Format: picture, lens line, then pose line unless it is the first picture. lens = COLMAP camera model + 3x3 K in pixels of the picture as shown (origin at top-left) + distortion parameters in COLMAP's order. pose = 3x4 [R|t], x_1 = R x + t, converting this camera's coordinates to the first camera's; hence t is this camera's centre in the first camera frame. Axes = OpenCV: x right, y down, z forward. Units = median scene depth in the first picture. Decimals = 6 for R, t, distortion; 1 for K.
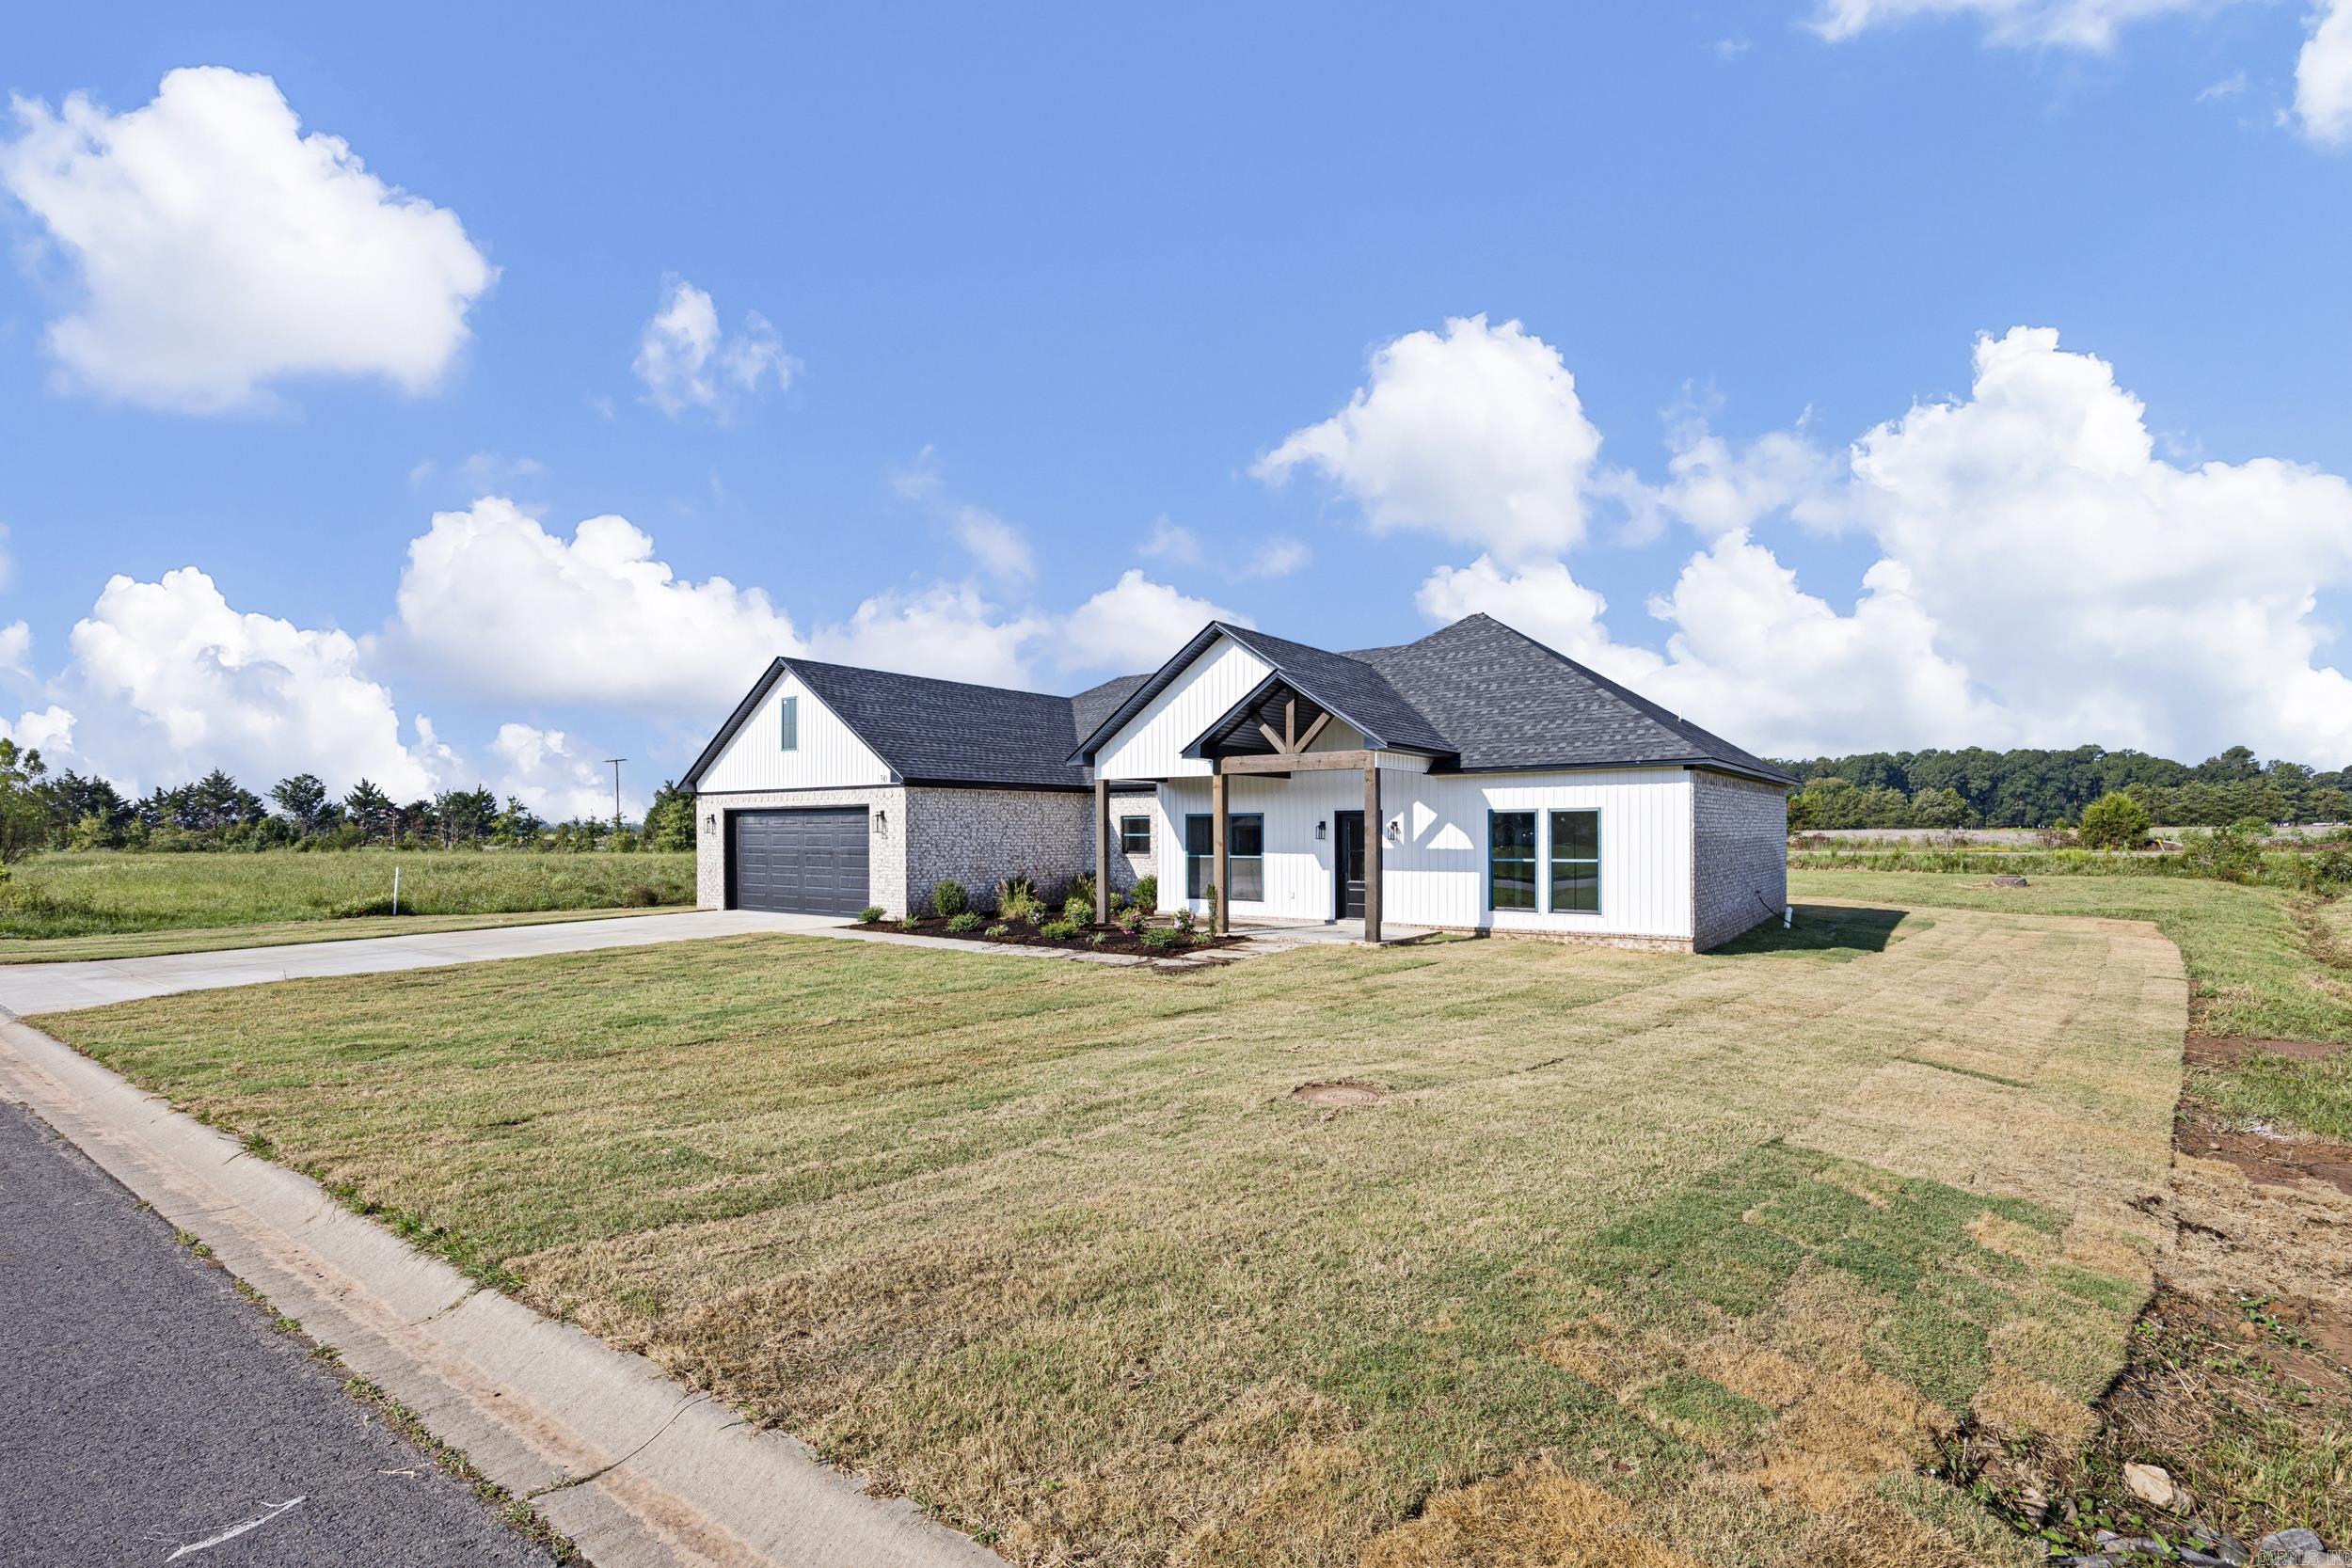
lens RADIAL K [[1073.8, 0, 1178.6], [0, 1073.8, 806.3], [0, 0, 1]] dist [-0.001291, -0.000331]
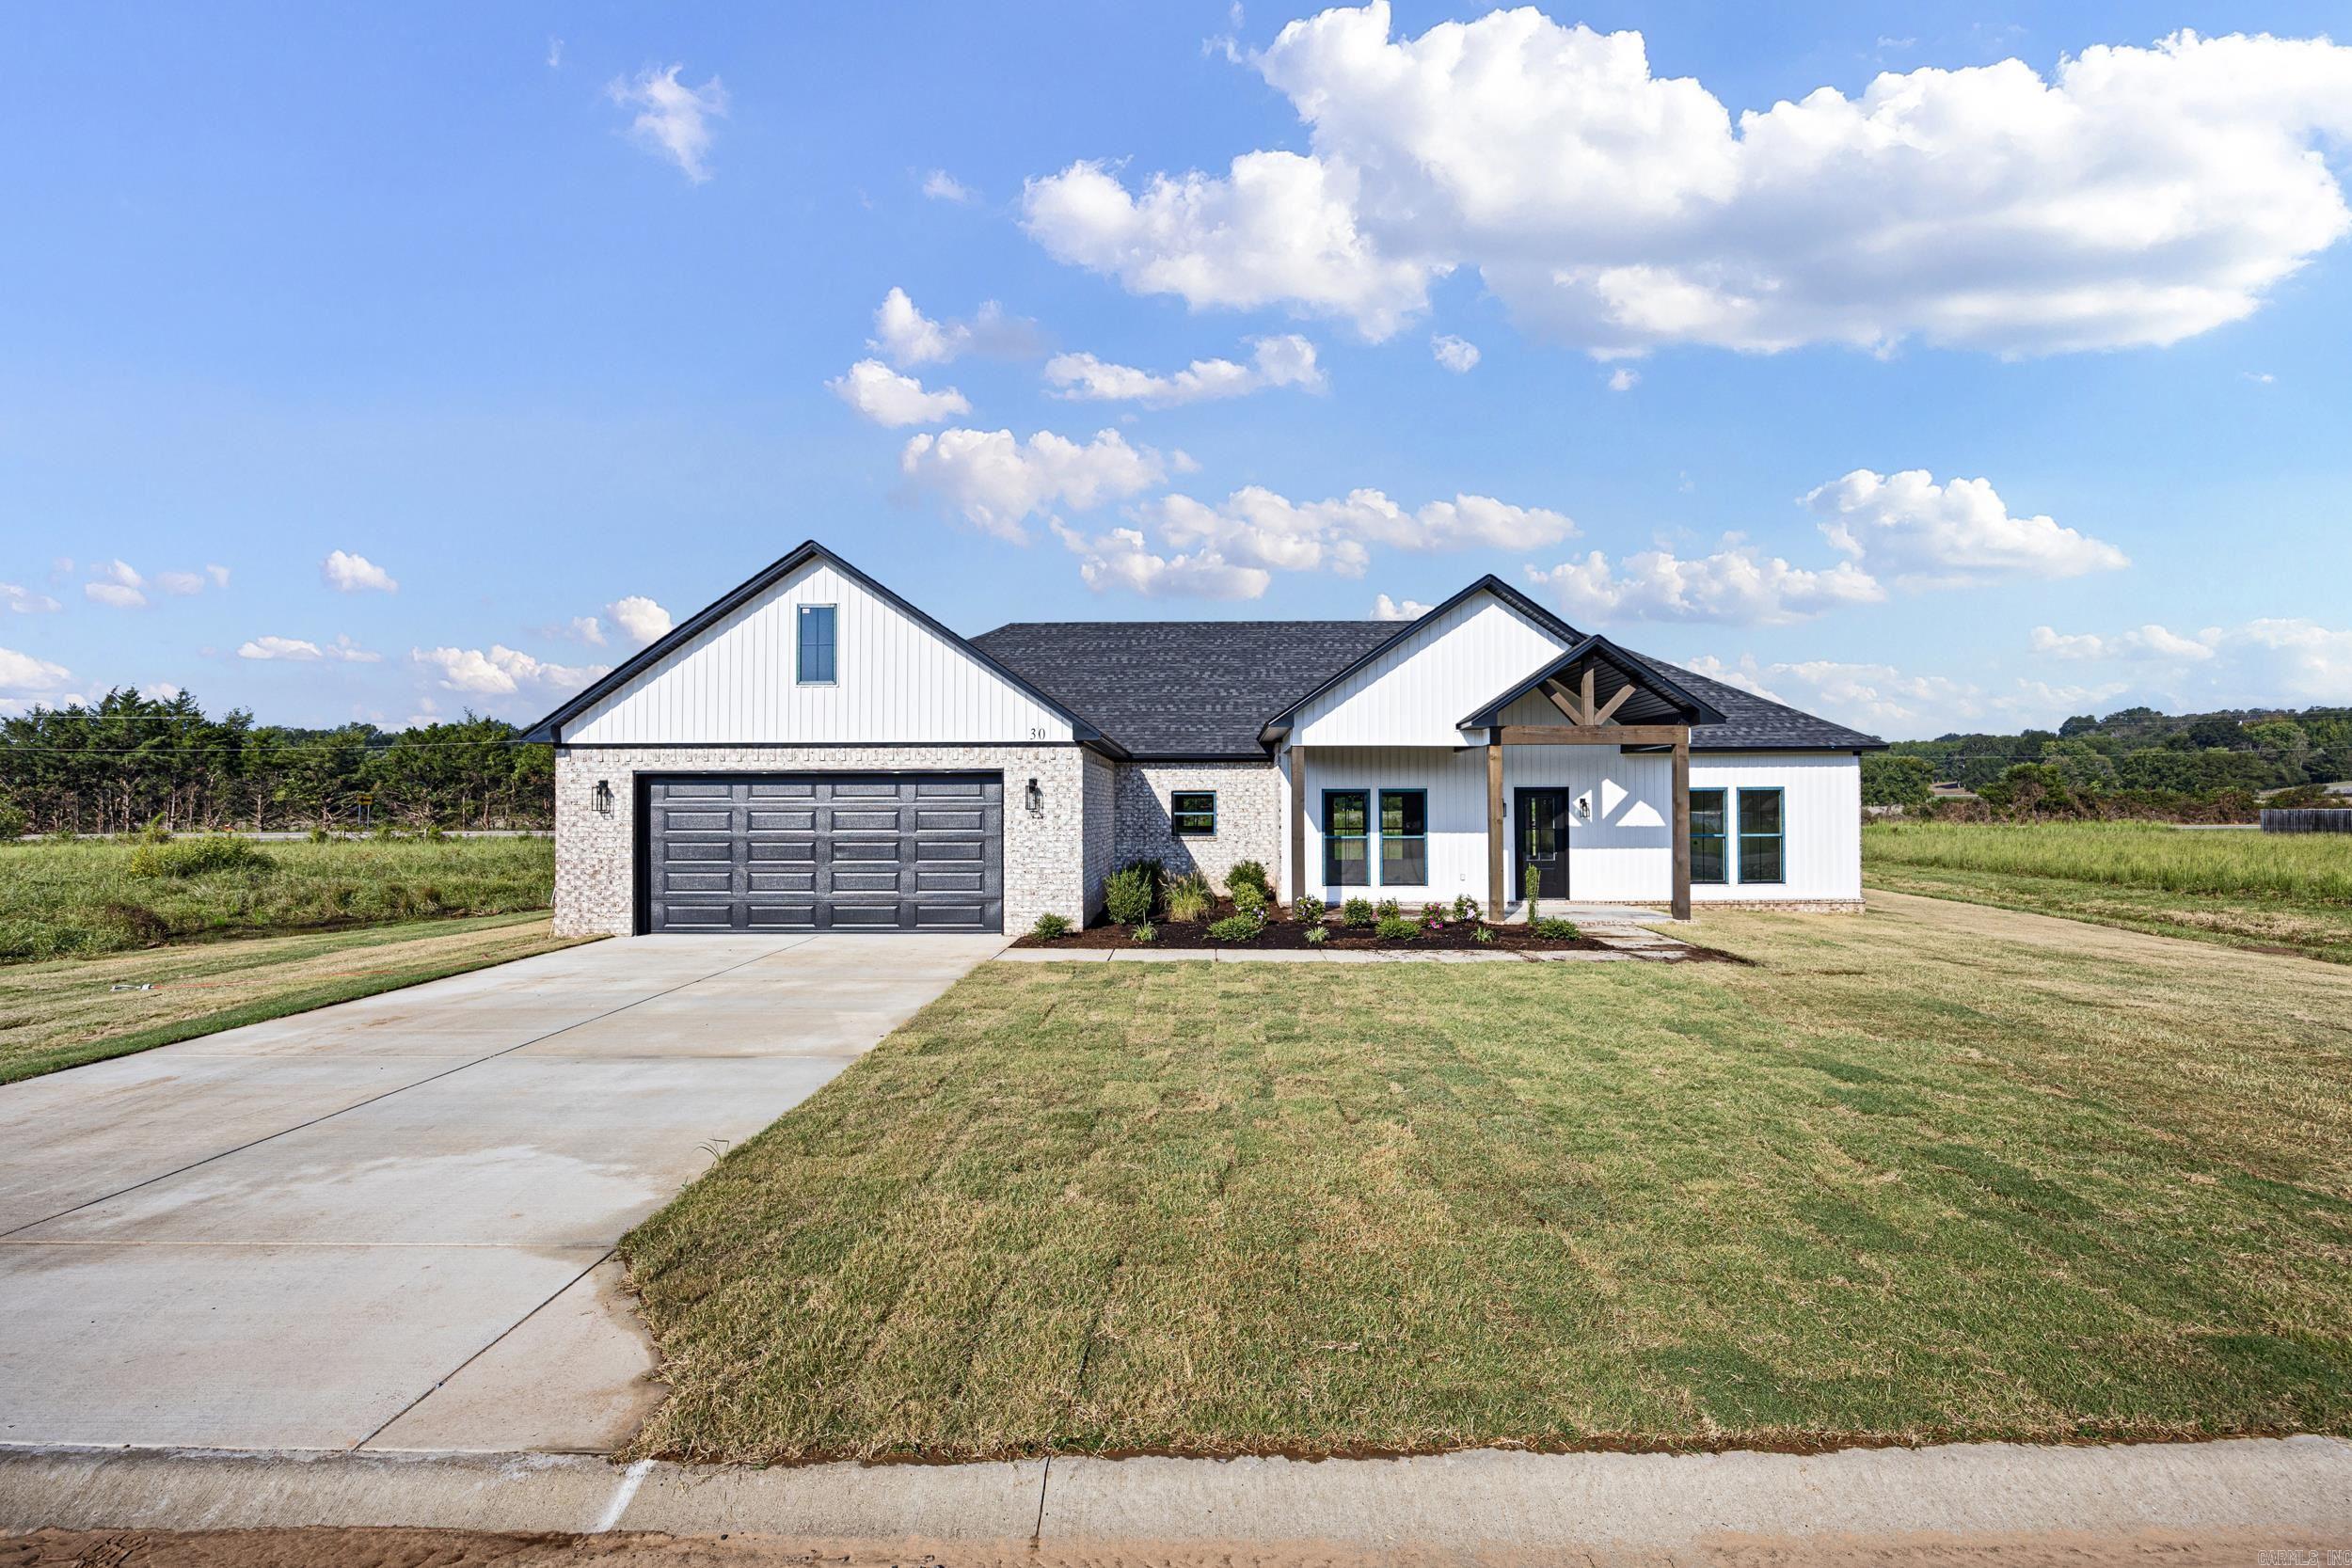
lens RADIAL K [[1073.8, 0, 1178.6], [0, 1073.8, 806.3], [0, 0, 1]] dist [-0.001291, -0.000331]
pose [[0.813242, 0.003577, 0.581914, -0.527017], [-0.012510, 0.999857, 0.011338, 0.011136], [-0.581791, -0.016500, 0.813171, 0.320523]]
